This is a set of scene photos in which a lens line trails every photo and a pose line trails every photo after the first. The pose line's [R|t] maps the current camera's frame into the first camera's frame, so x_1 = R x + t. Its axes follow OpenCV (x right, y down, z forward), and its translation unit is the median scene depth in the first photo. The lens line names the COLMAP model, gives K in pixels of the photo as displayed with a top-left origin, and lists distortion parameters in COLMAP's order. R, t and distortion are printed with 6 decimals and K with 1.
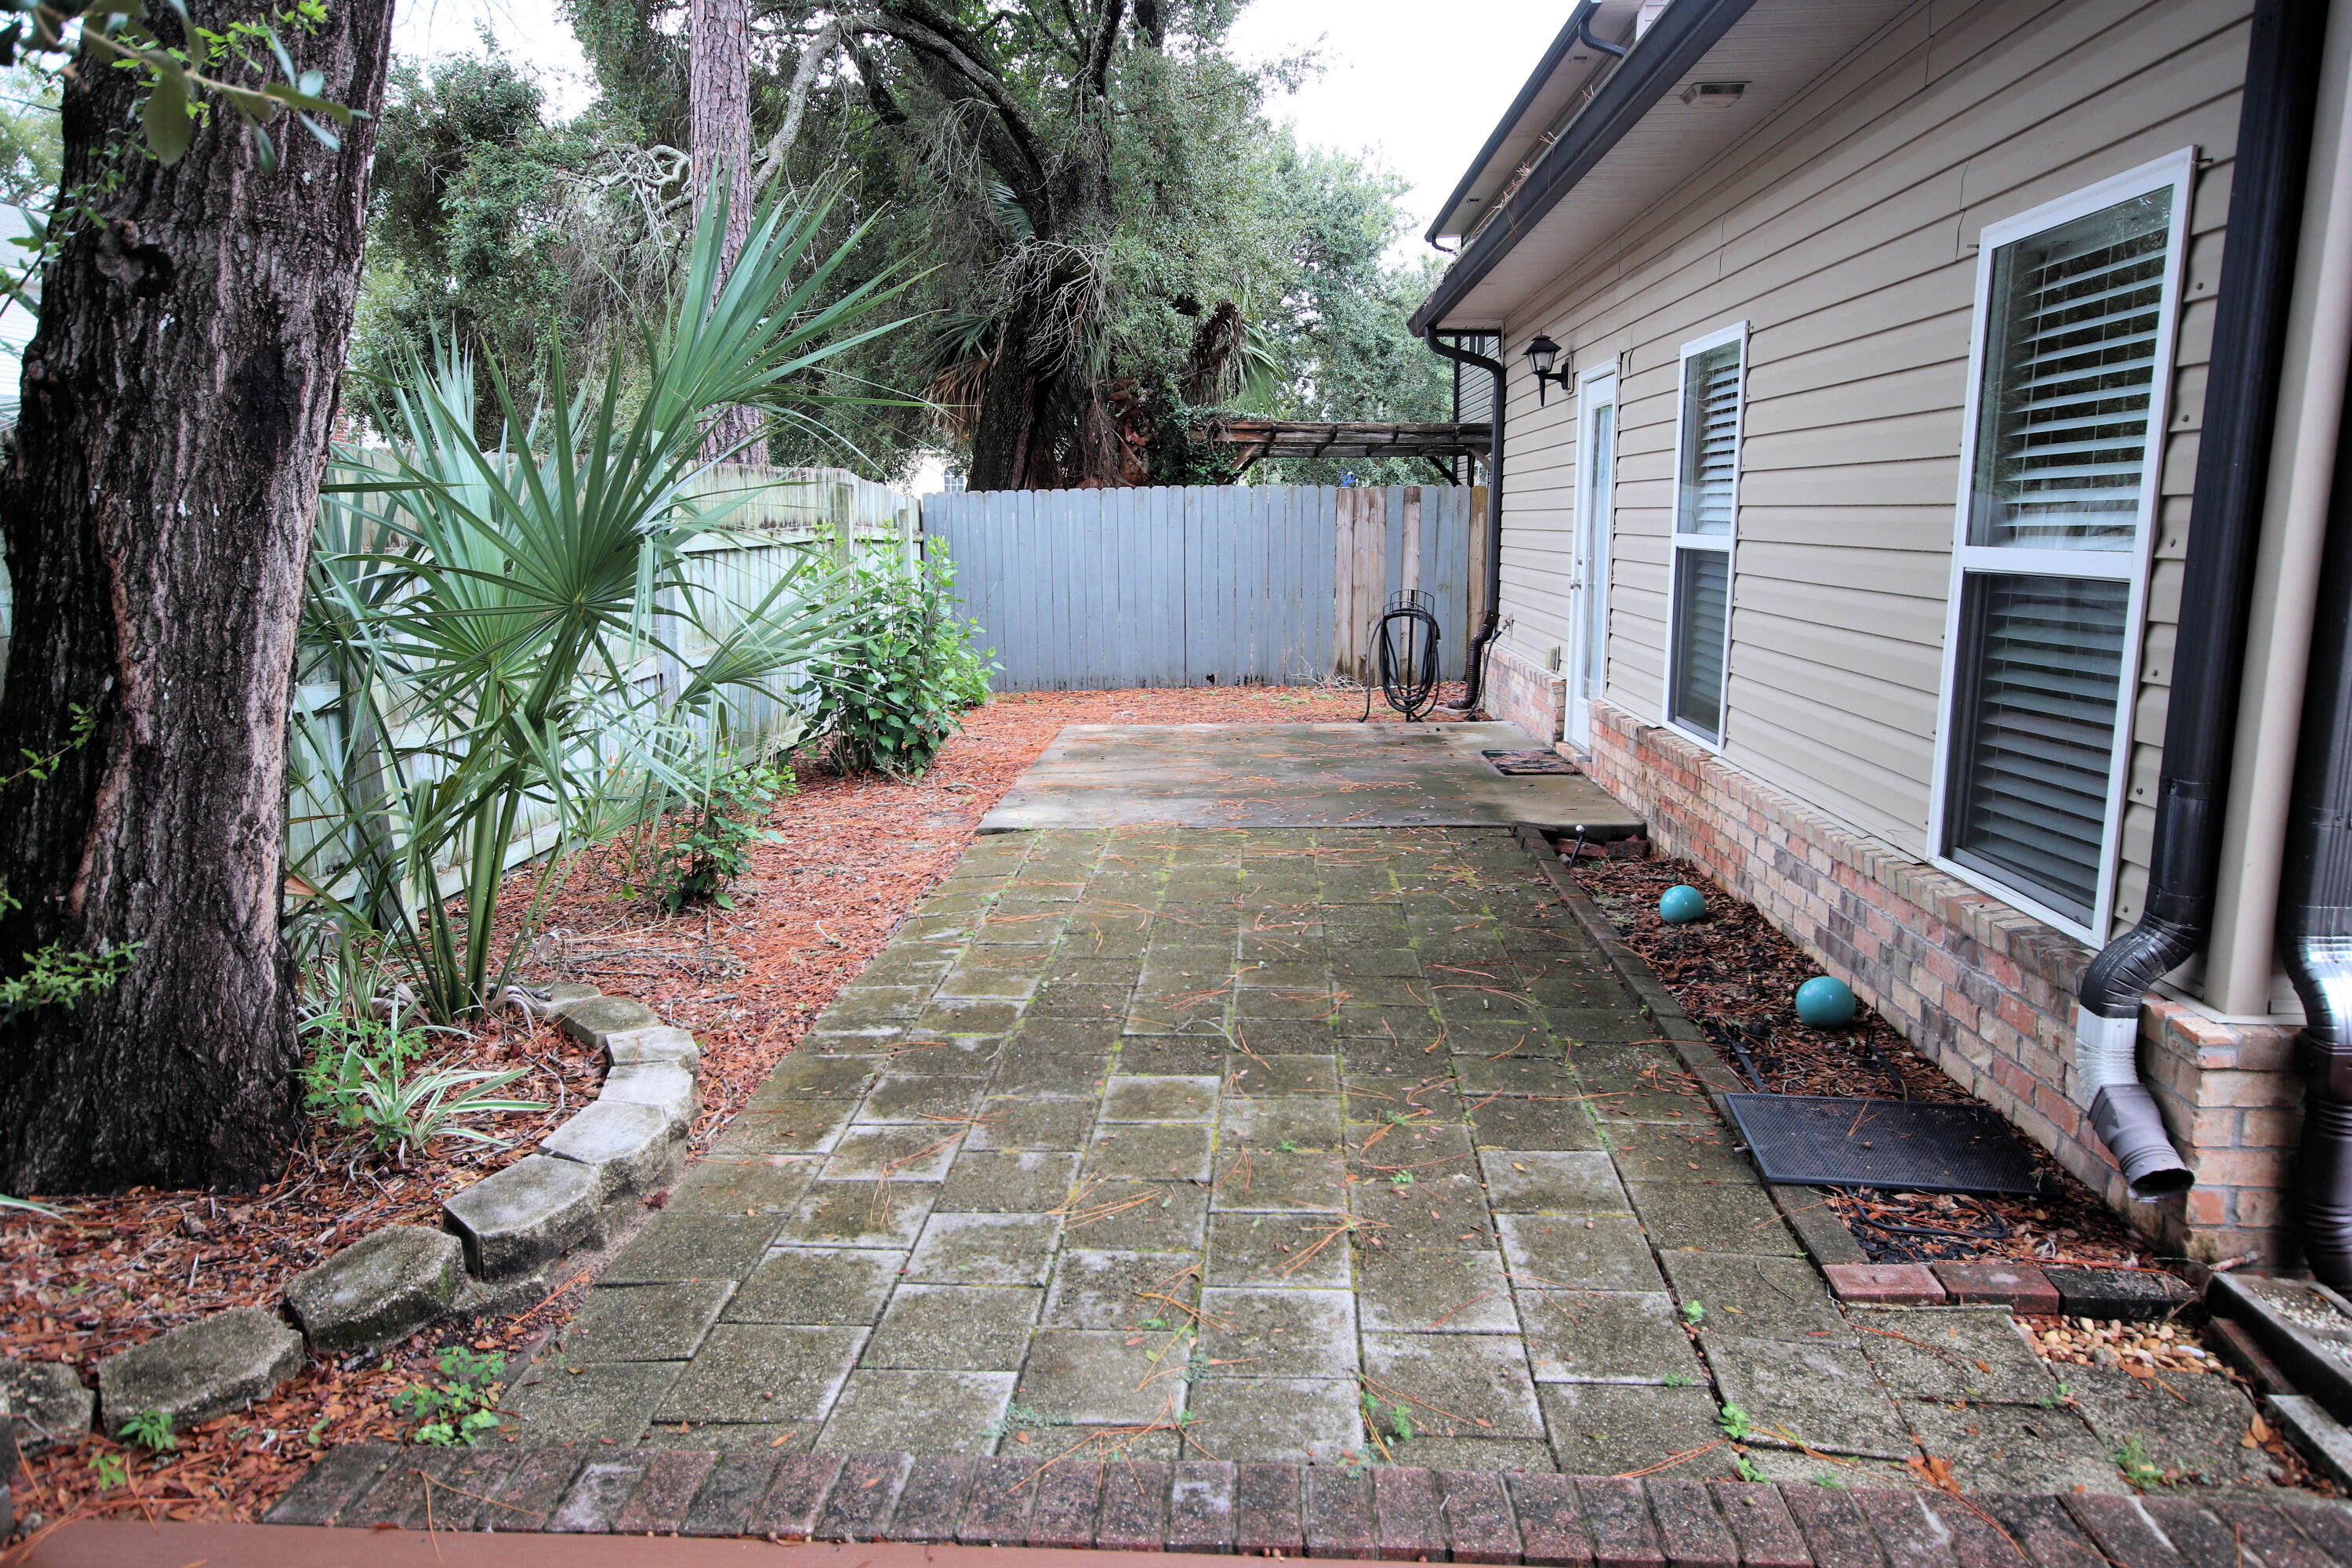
lens RADIAL K [[1564.3, 0, 1171.0], [0, 1564.3, 798.2], [0, 0, 1]] dist [0.006764, 0.001790]
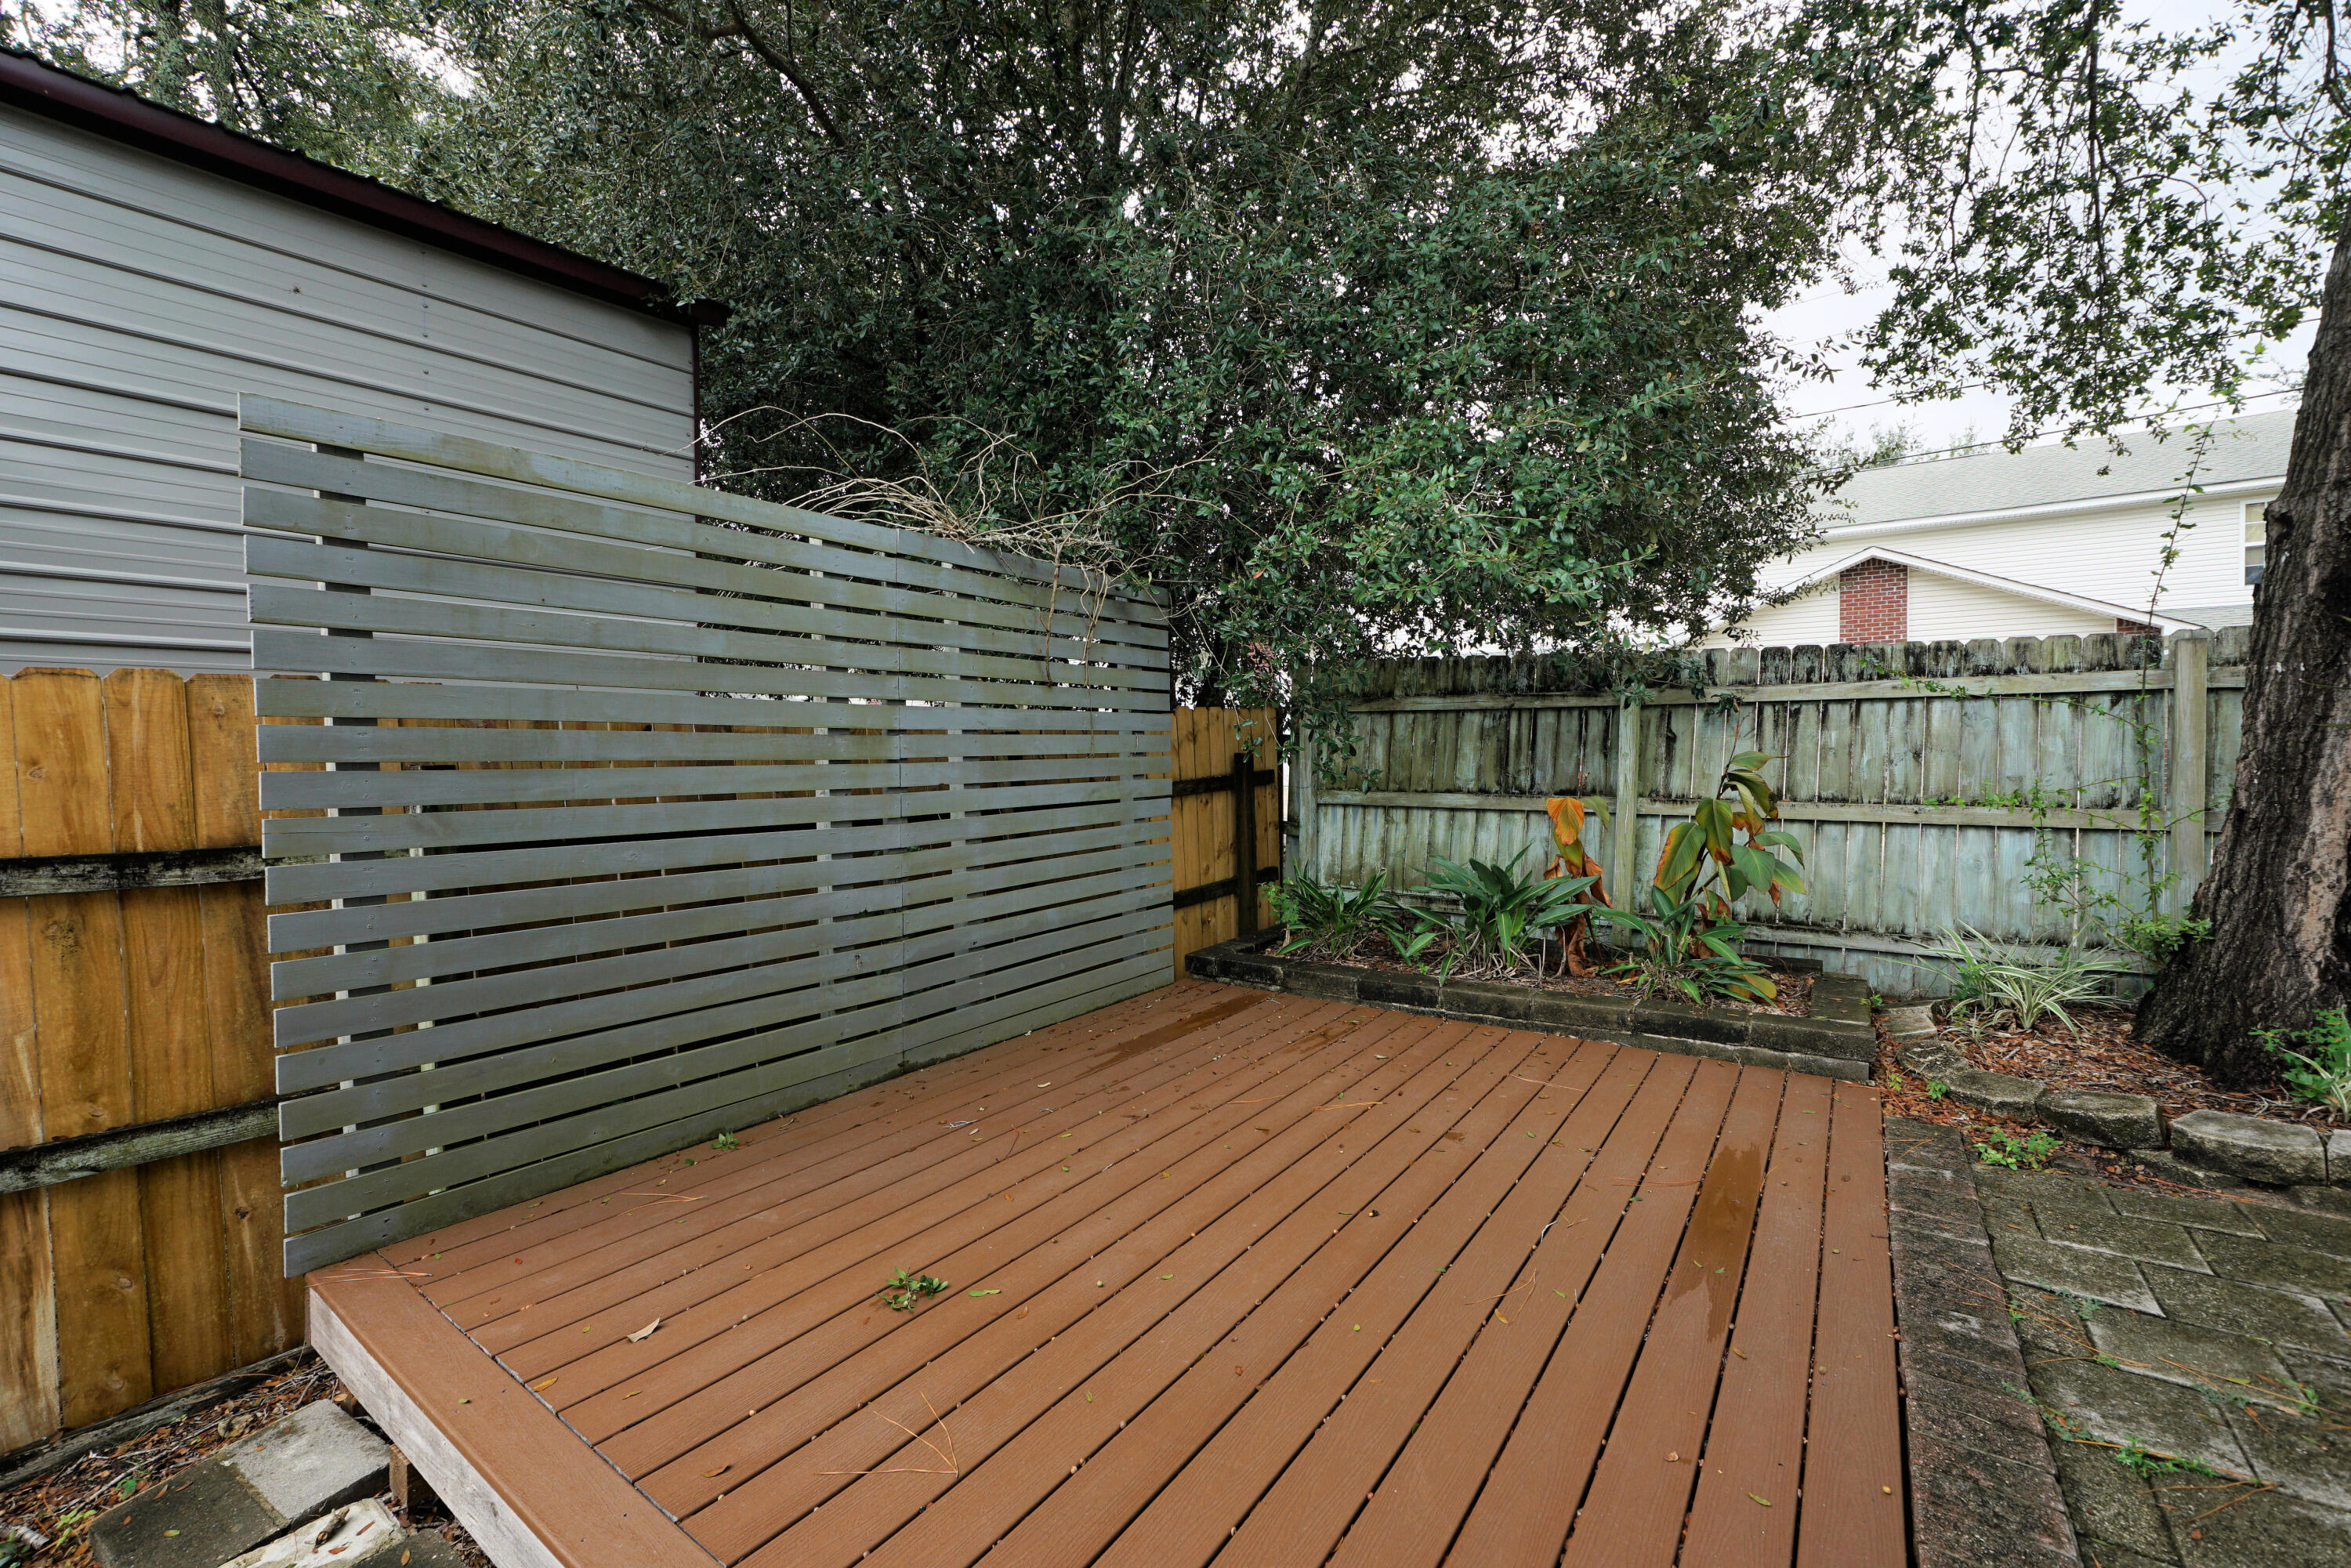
lens RADIAL K [[982.8, 0, 1166.2], [0, 982.8, 773.5], [0, 0, 1]] dist [-0.007550, 0.001223]
pose [[-0.530131, 0.024261, -0.847569, 0.835702], [-0.143481, 0.982609, 0.117870, -0.029190], [0.835688, 0.184097, -0.517430, 0.568788]]
